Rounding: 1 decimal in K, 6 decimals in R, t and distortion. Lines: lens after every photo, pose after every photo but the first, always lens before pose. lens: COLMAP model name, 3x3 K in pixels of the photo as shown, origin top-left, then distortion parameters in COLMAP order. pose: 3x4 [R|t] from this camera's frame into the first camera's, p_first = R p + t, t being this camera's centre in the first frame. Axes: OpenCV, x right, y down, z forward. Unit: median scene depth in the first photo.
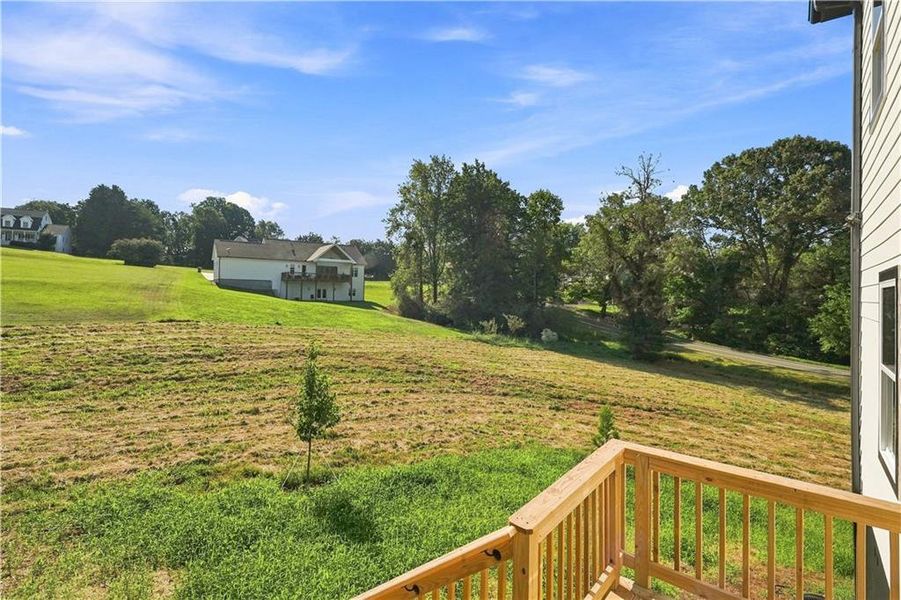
lens RADIAL K [[421.0, 0, 450.3], [0, 421.0, 291.1], [0, 0, 1]] dist [0.001938, 0.001336]
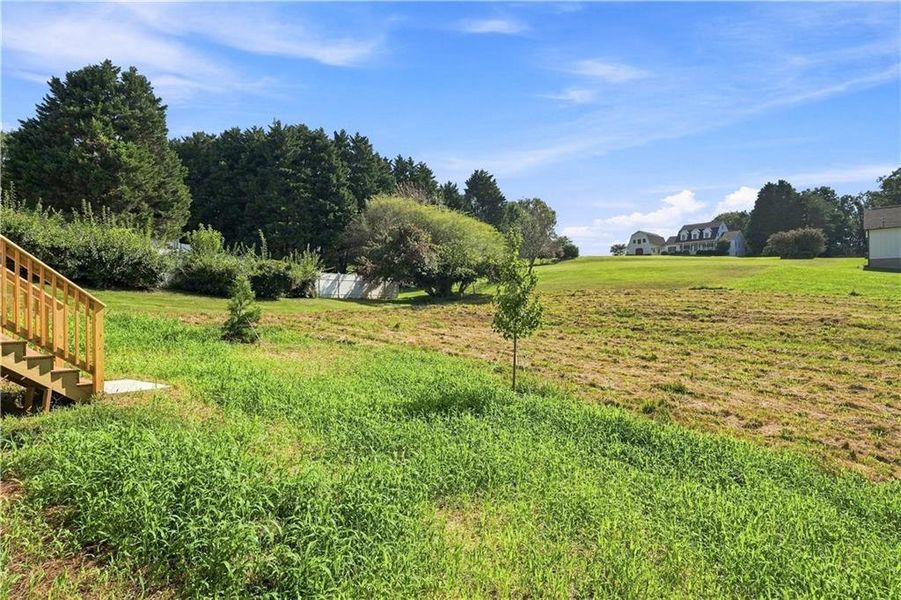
lens RADIAL K [[450.3, 0, 459.0], [0, 450.3, 297.7], [0, 0, 1]] dist [0.012922, 0.000226]
pose [[0.220361, -0.023565, -0.975134, 0.086660], [0.020121, 0.999605, -0.019609, 0.042580], [0.975211, -0.015299, 0.220748, 0.105716]]
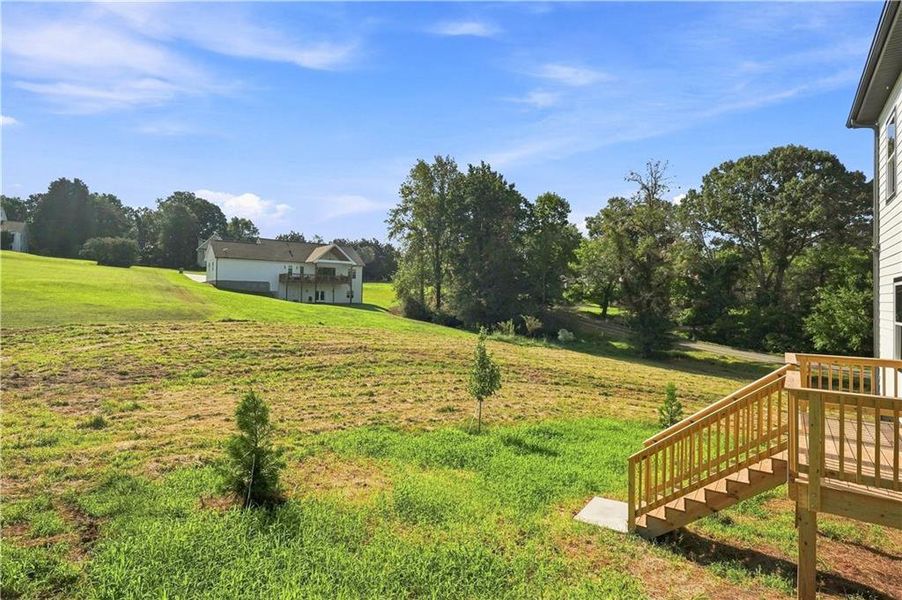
lens RADIAL K [[453.2, 0, 449.0], [0, 453.2, 292.4], [0, 0, 1]] dist [0.000808, -0.000910]
pose [[0.998384, -0.000436, 0.056834, -0.079087], [0.000590, 0.999996, -0.002698, 0.001704], [-0.056833, 0.002727, 0.998380, -0.067278]]
